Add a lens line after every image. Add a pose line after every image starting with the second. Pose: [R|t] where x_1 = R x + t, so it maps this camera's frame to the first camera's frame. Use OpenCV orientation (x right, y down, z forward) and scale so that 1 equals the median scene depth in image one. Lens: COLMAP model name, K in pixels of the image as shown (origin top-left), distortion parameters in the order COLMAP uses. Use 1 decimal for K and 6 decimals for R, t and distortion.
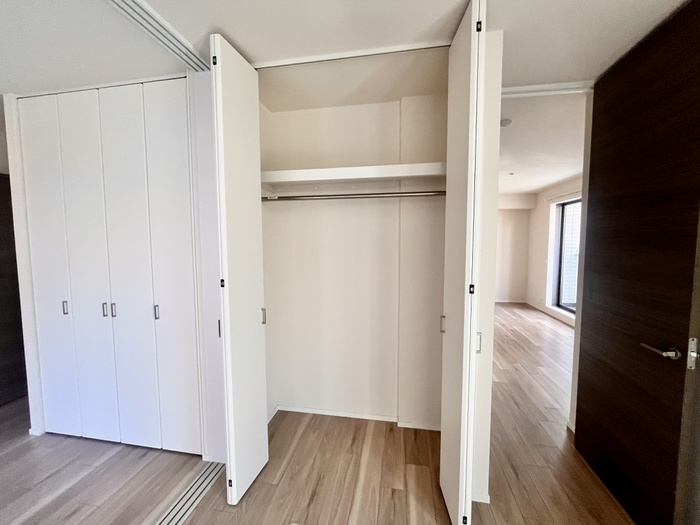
lens RADIAL K [[283.2, 0, 350.0], [0, 283.2, 262.5], [0, 0, 1]] dist [0.000110, 0.000004]
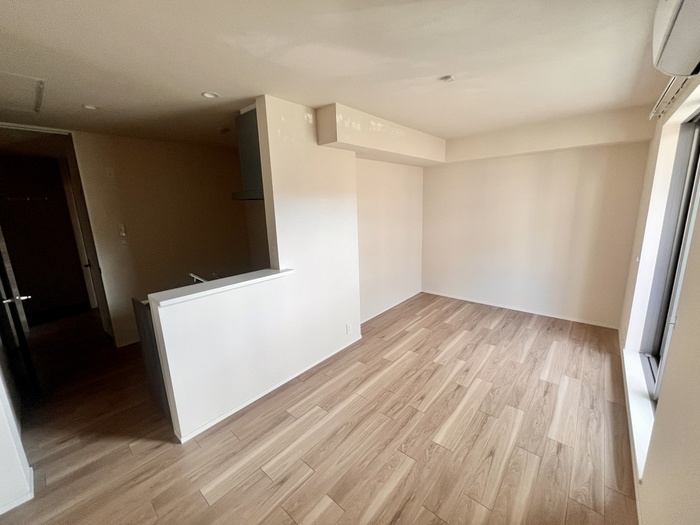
lens RADIAL K [[283.2, 0, 350.0], [0, 283.2, 262.5], [0, 0, 1]] dist [0.000110, 0.000004]
pose [[0.861329, 0.078222, -0.501989, 0.676871], [-0.008518, 0.990161, 0.139676, -0.076394], [0.507976, -0.116031, 0.853521, 0.480089]]
